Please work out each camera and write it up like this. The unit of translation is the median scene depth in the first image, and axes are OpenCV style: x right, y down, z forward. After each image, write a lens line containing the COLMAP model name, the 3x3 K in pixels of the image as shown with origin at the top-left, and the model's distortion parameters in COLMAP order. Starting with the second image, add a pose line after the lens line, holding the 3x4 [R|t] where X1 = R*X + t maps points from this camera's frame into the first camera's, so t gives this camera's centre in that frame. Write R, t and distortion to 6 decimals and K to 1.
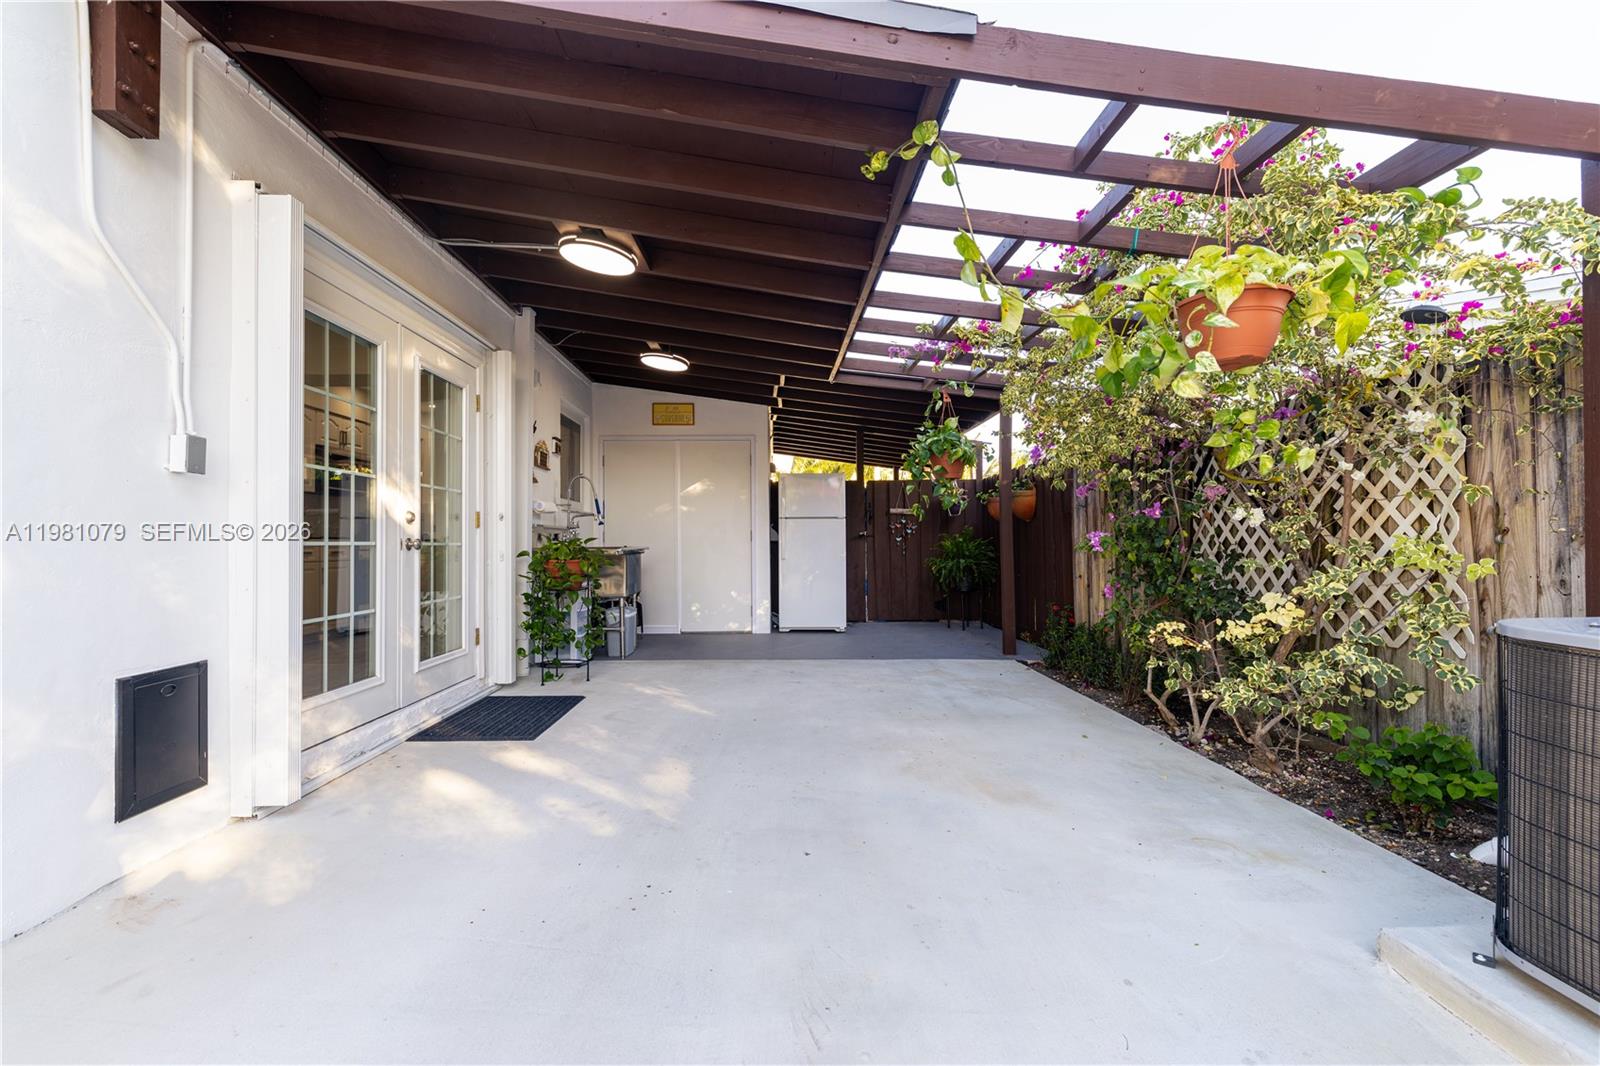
lens RADIAL K [[710.9, 0, 801.9], [0, 710.9, 535.5], [0, 0, 1]] dist [-0.002993, -0.000493]
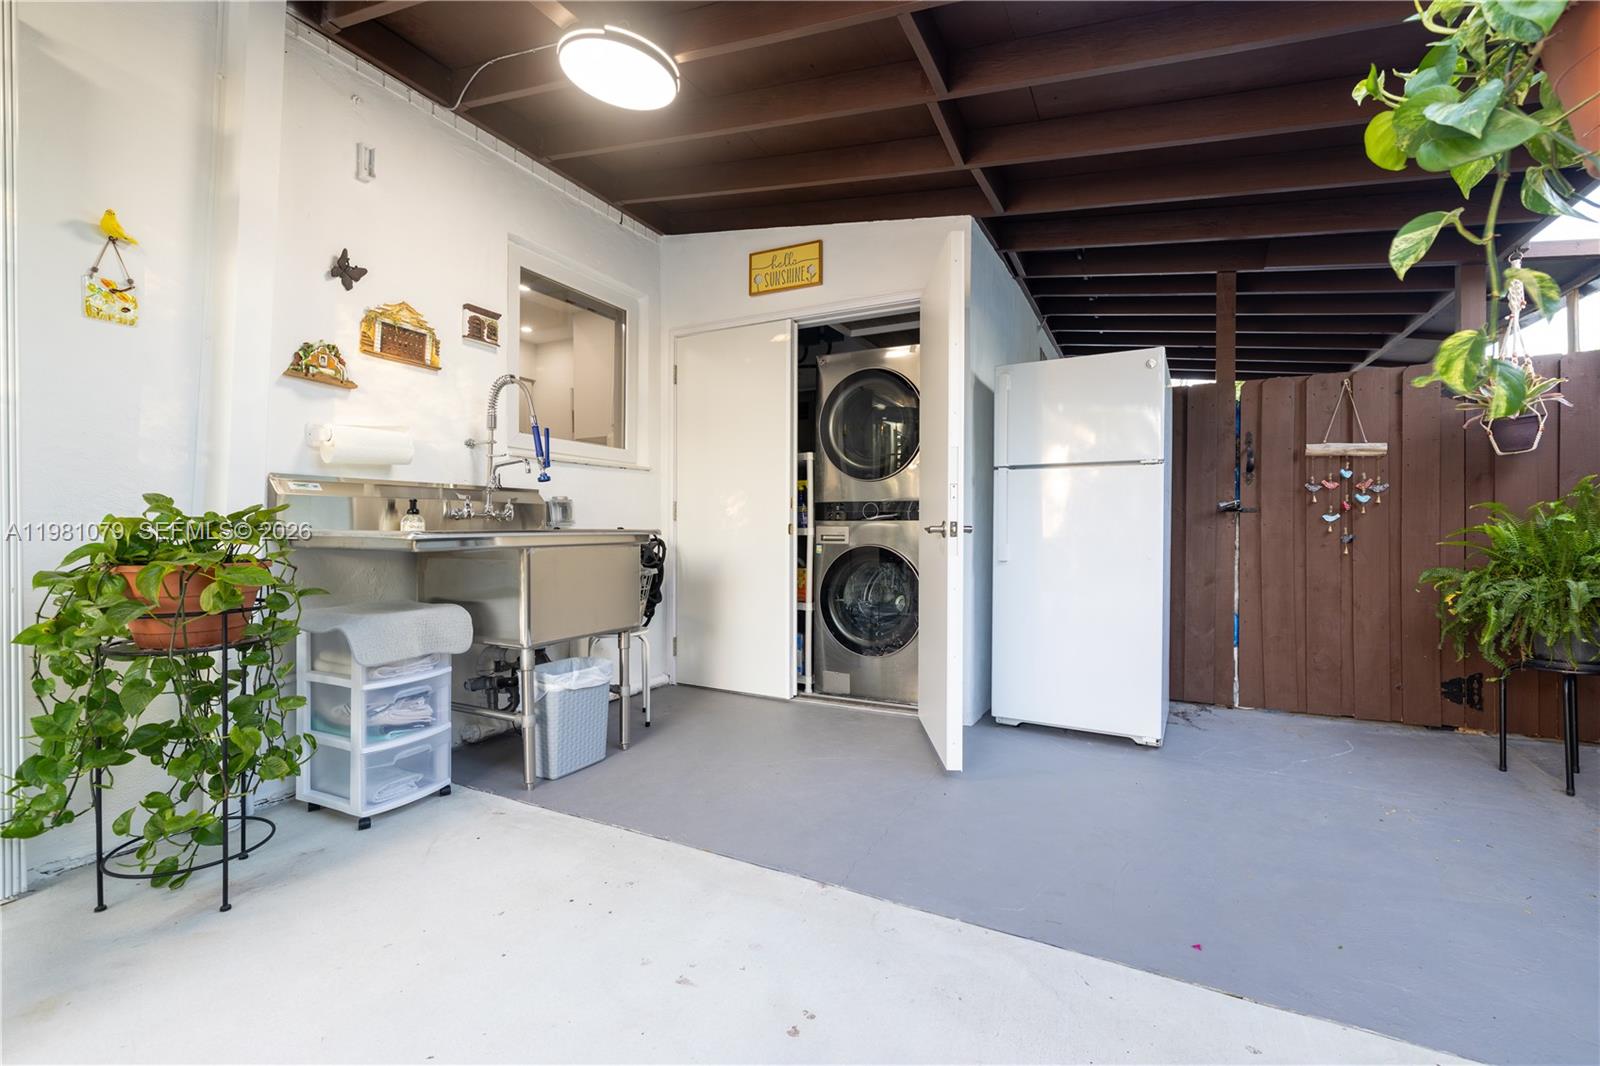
lens RADIAL K [[710.9, 0, 792.1], [0, 710.9, 533.7], [0, 0, 1]] dist [-0.002993, -0.000493]
pose [[0.871345, 0.014650, -0.490452, 0.066799], [-0.003868, 0.999728, 0.022990, 0.006170], [0.490655, -0.018135, 0.871165, 0.494750]]
